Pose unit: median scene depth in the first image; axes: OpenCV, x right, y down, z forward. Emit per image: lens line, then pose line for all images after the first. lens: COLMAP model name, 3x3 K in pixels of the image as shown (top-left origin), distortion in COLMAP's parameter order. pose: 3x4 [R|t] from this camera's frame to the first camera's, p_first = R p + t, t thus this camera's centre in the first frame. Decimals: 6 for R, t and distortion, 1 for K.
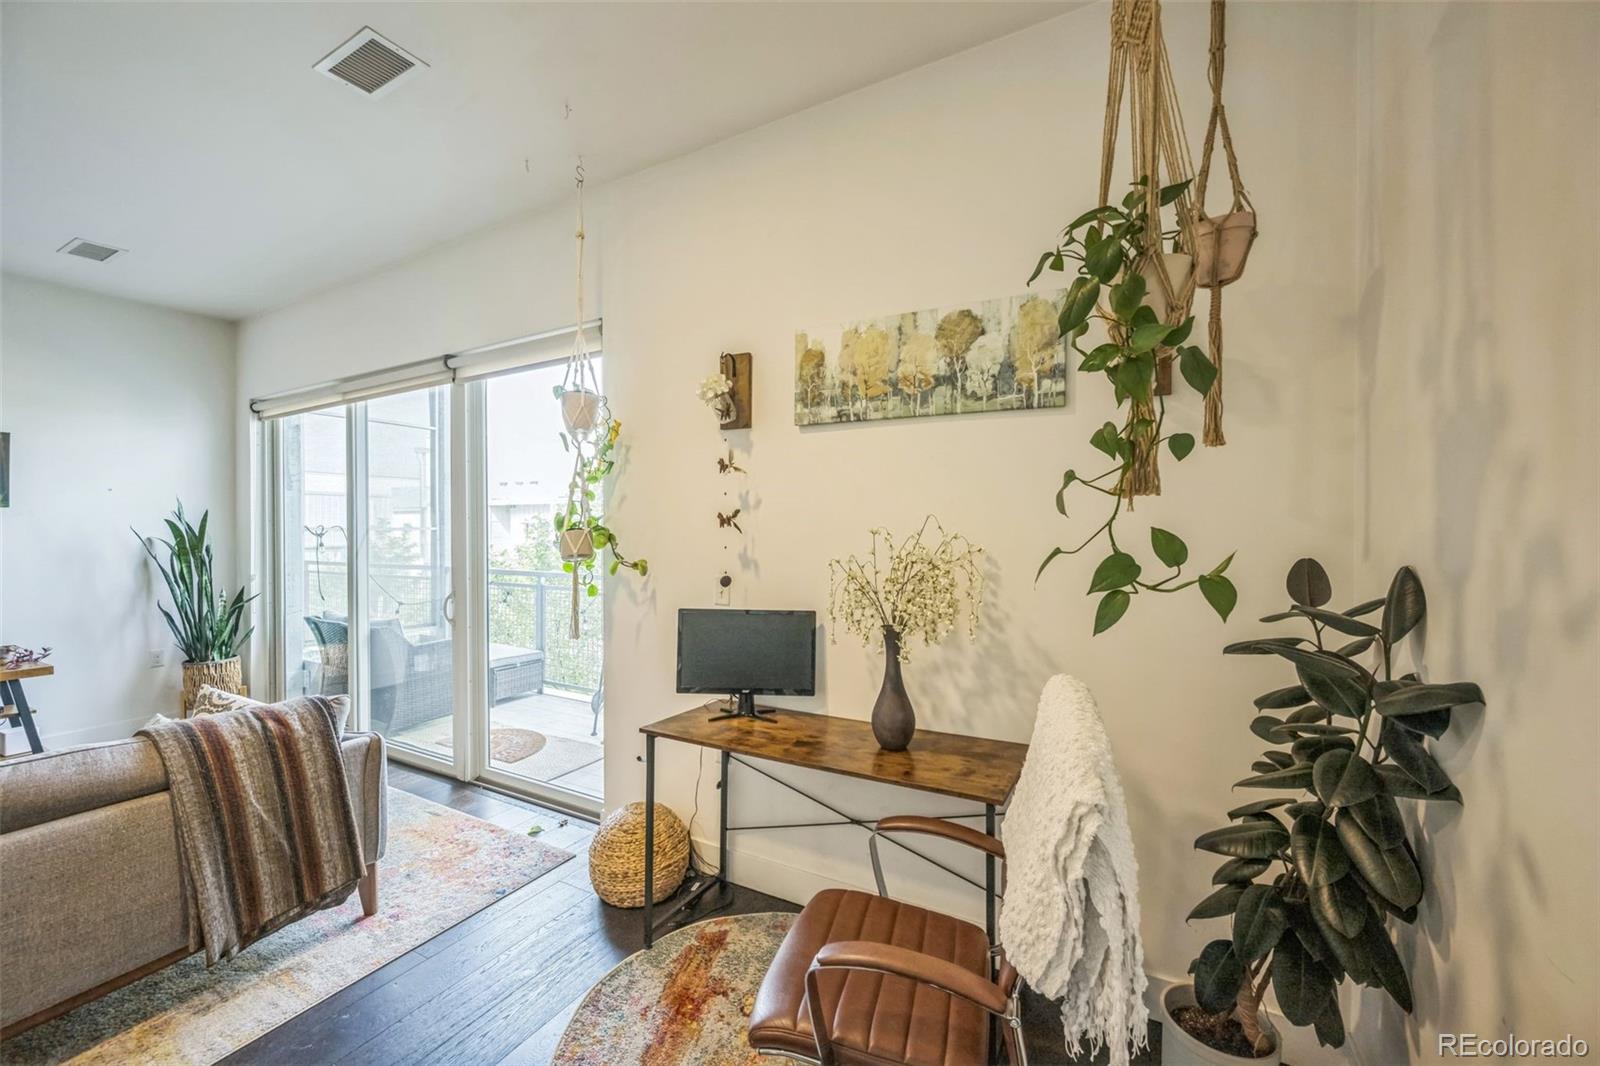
lens RADIAL K [[628.7, 0, 797.8], [0, 628.7, 534.4], [0, 0, 1]] dist [-0.000016, 0.000297]
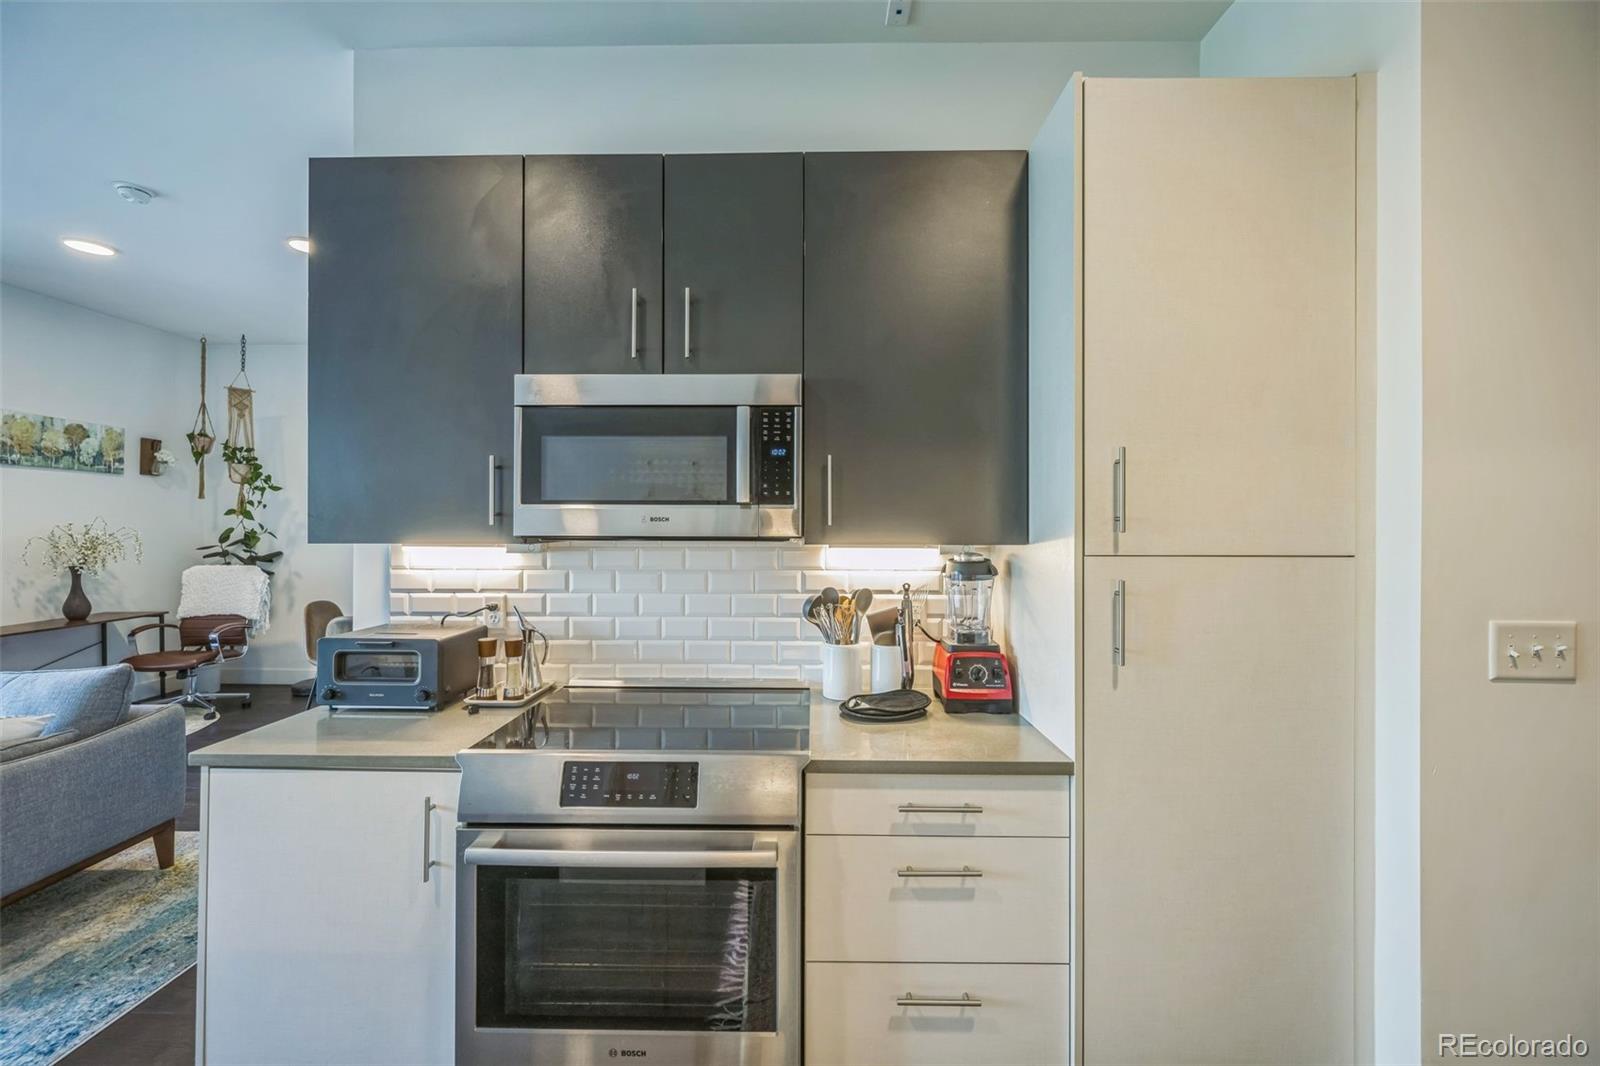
lens RADIAL K [[628.7, 0, 794.6], [0, 628.7, 523.7], [0, 0, 1]] dist [-0.000016, 0.000297]
pose [[-0.469724, 0.001606, 0.882812, -2.584031], [0.005990, 0.999981, 0.001368, 0.008141], [-0.882793, 0.005930, -0.469724, -0.172247]]
